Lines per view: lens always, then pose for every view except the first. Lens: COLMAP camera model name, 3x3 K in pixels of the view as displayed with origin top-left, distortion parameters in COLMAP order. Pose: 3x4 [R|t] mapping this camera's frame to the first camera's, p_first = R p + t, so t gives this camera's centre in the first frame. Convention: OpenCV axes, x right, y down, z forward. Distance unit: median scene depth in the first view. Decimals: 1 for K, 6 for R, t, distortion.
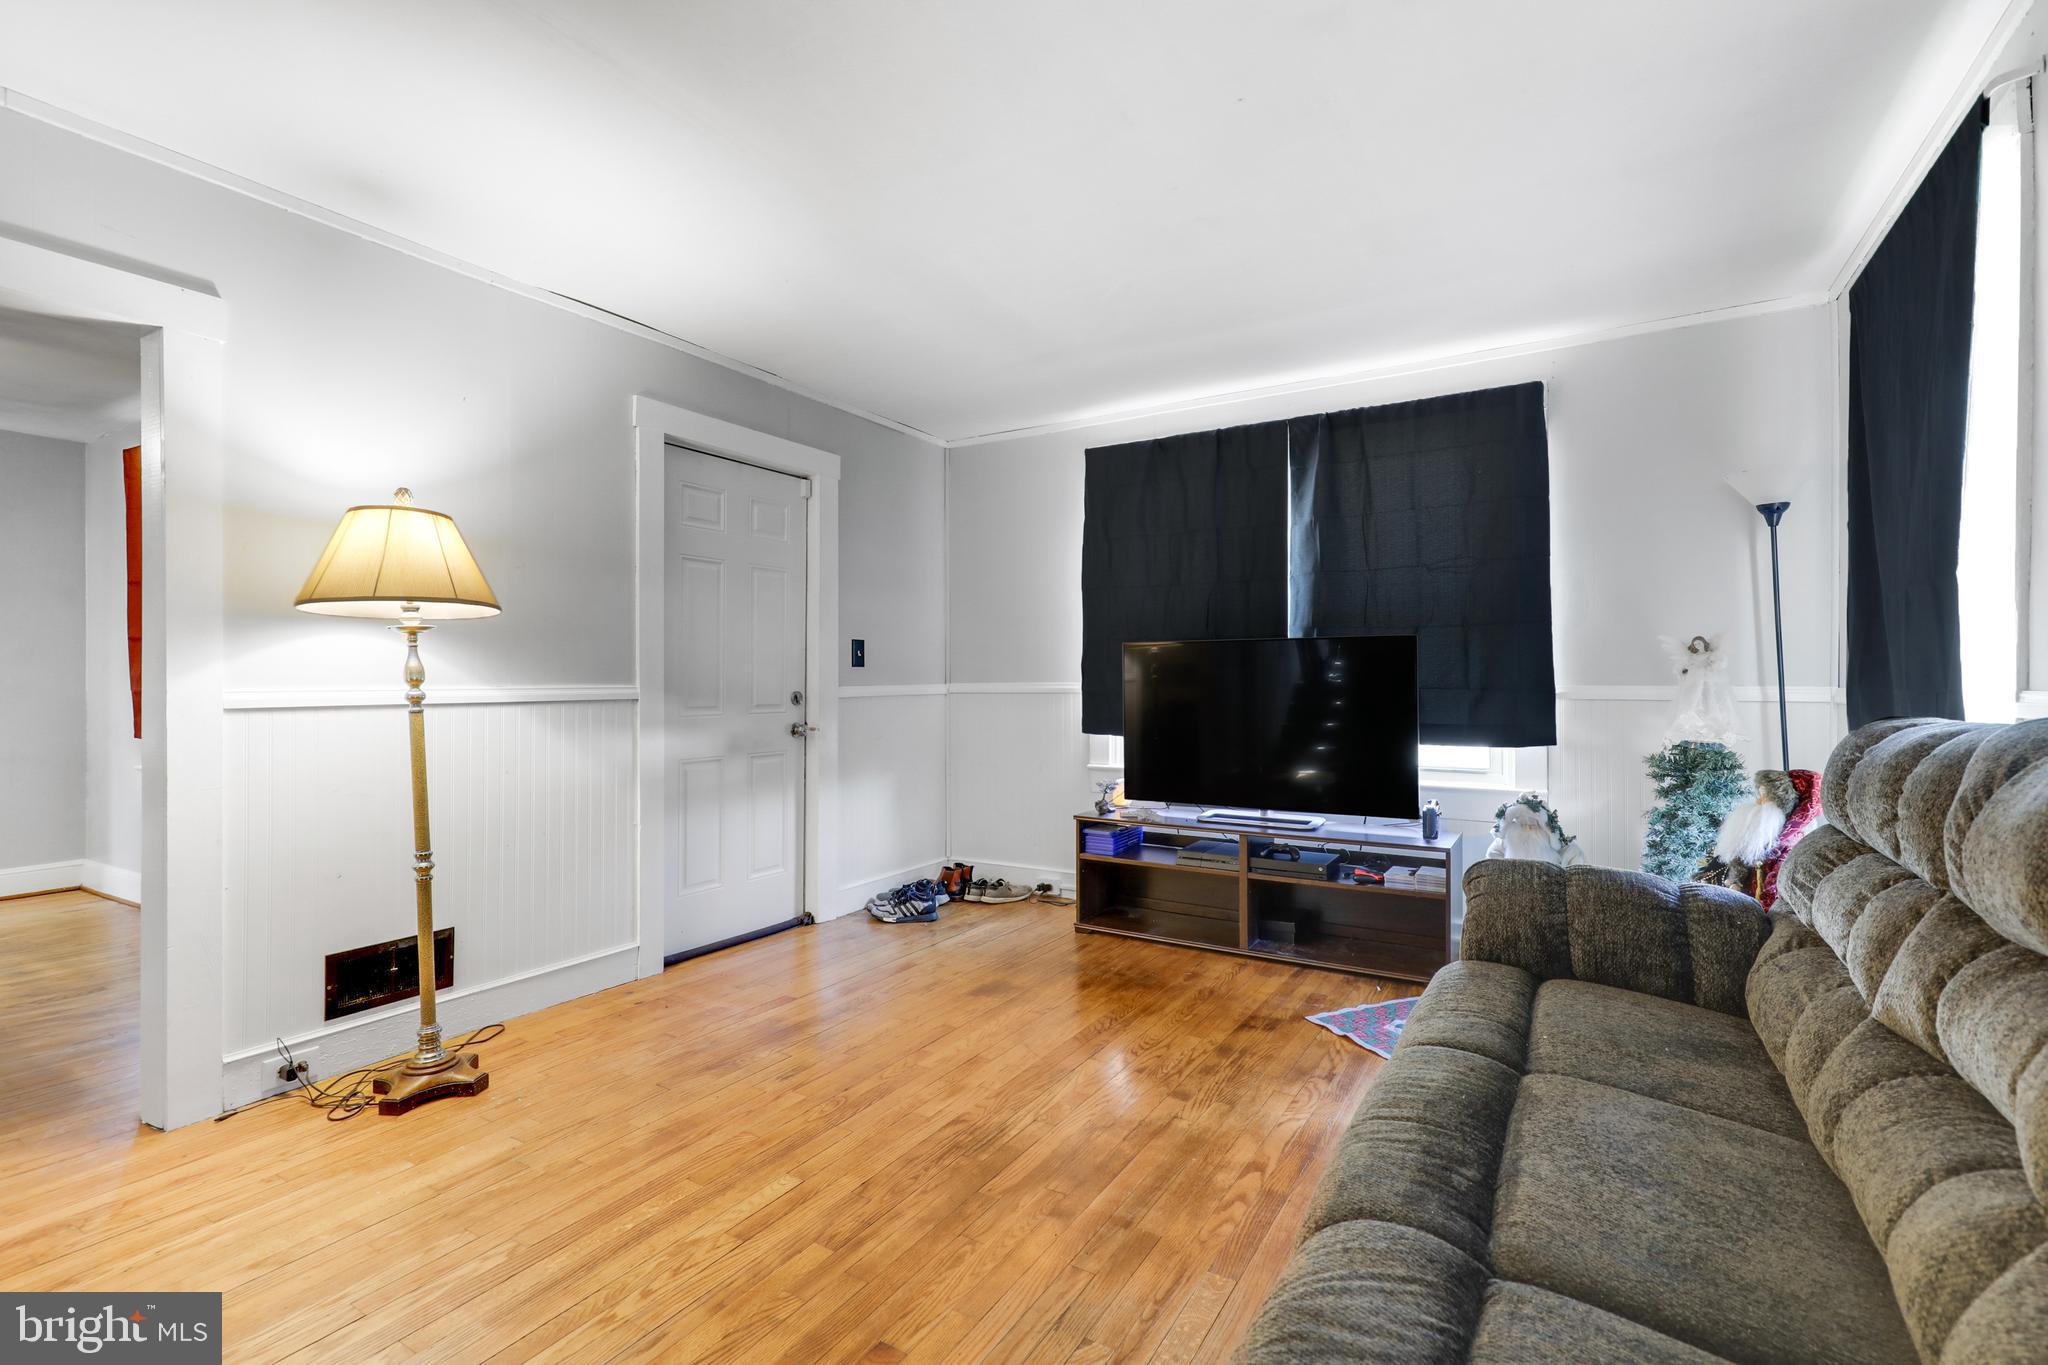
lens RADIAL K [[932.3, 0, 1023.2], [0, 932.3, 677.3], [0, 0, 1]] dist [0.023473, -0.001273]
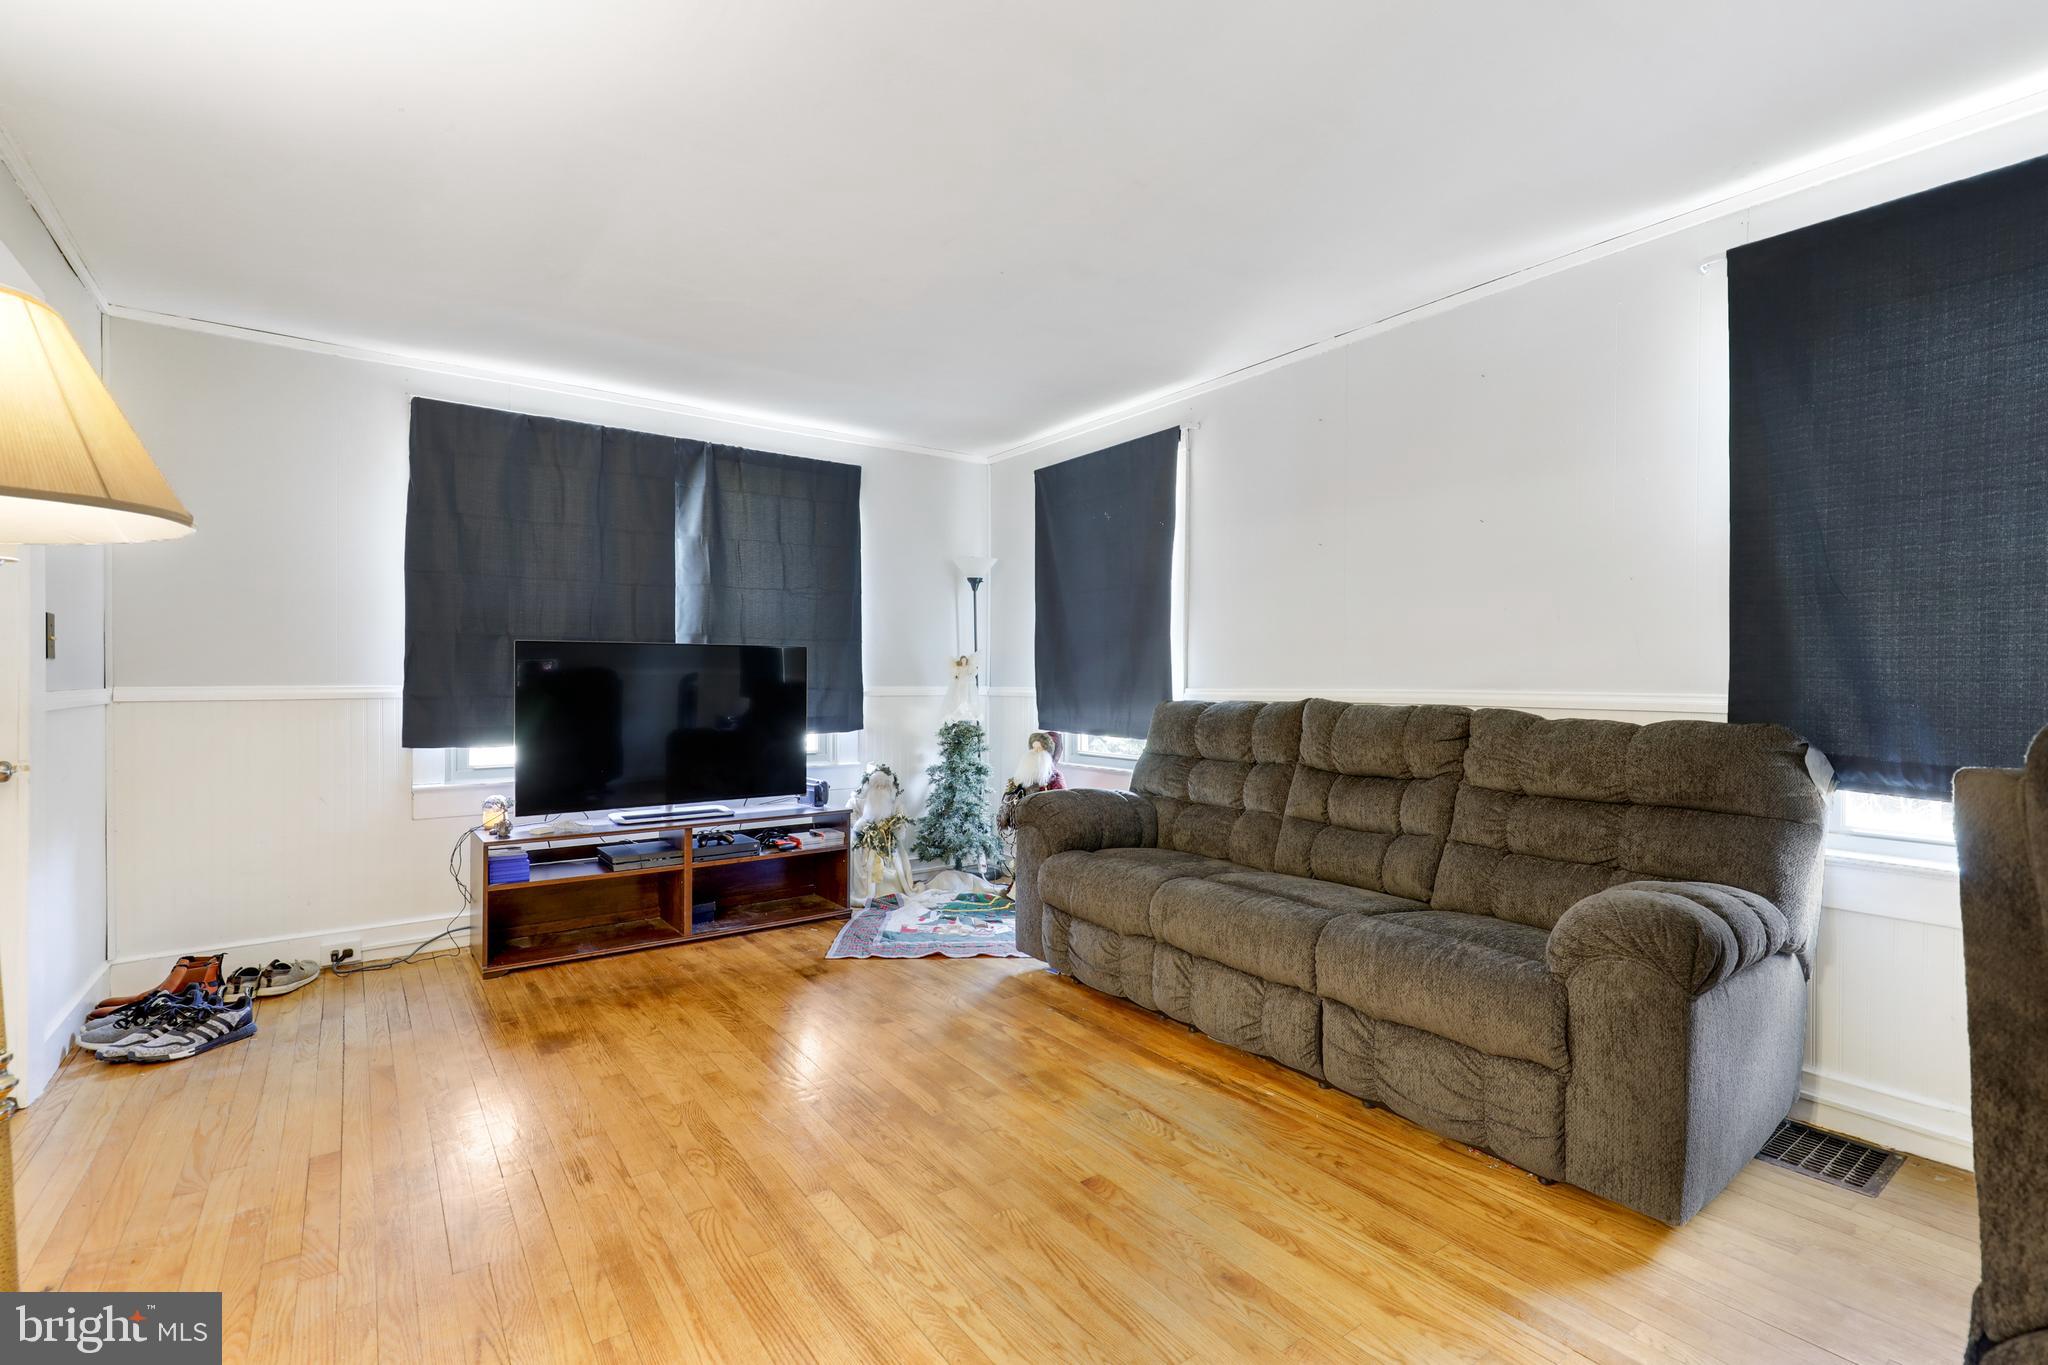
lens RADIAL K [[932.3, 0, 1017.4], [0, 932.3, 684.3], [0, 0, 1]] dist [0.023473, -0.001273]
pose [[0.384041, -0.002188, 0.923313, -0.661583], [-0.004703, 0.999980, 0.004326, -0.001485], [-0.923304, -0.006003, 0.384023, 0.272135]]
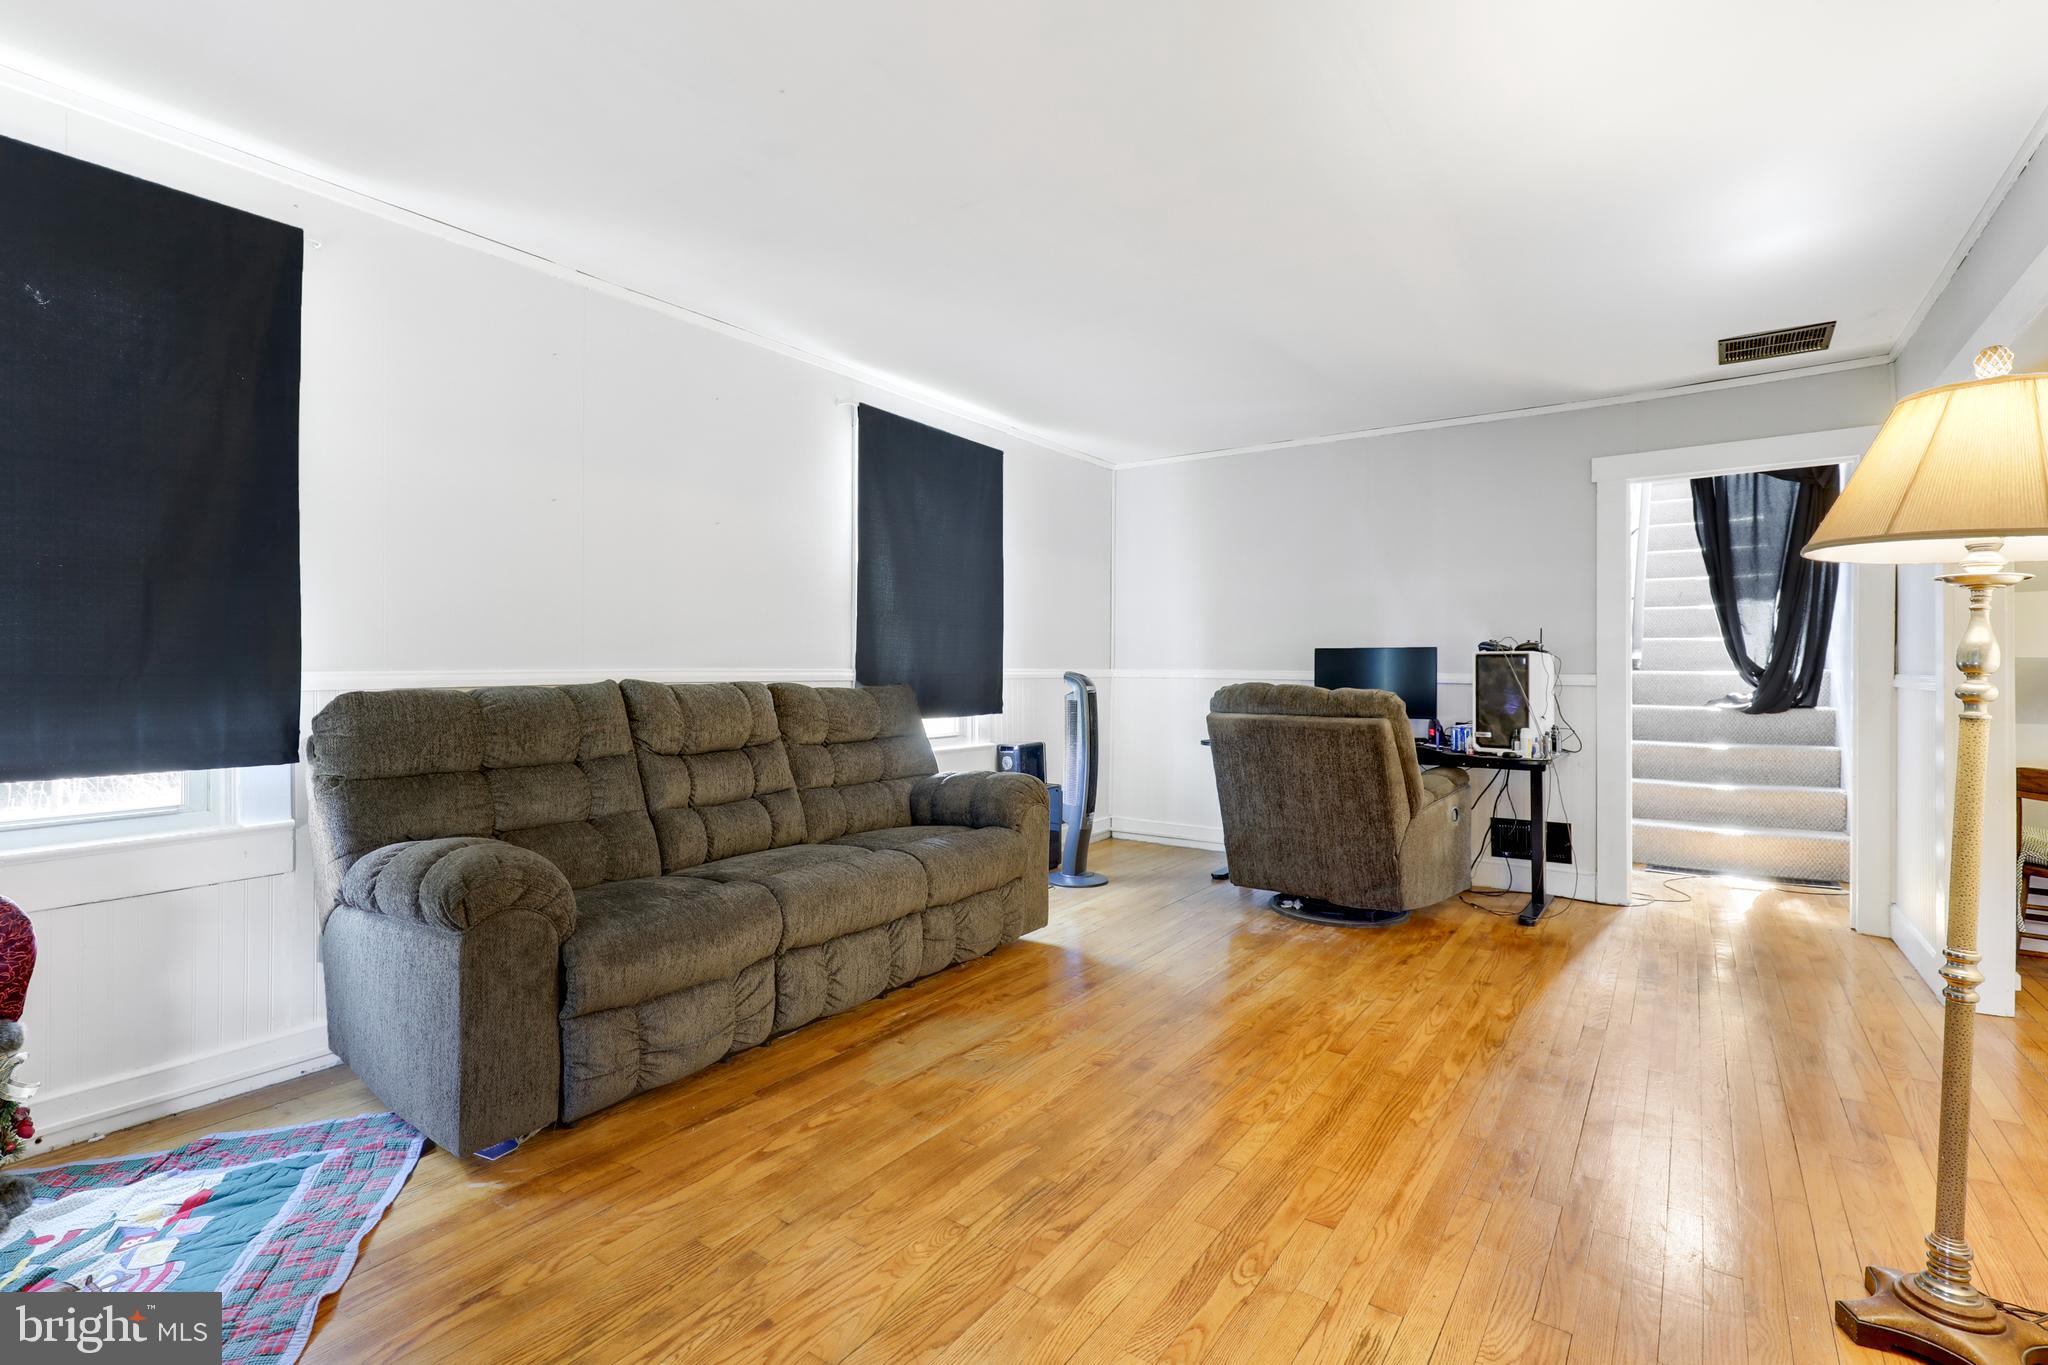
lens RADIAL K [[932.3, 0, 1027.0], [0, 932.3, 660.2], [0, 0, 1]] dist [0.023473, -0.001273]
pose [[-0.997804, -0.001008, 0.066225, -0.061393], [-0.001575, 0.999963, -0.008501, 0.004591], [-0.066214, -0.008587, -0.997769, 1.244409]]
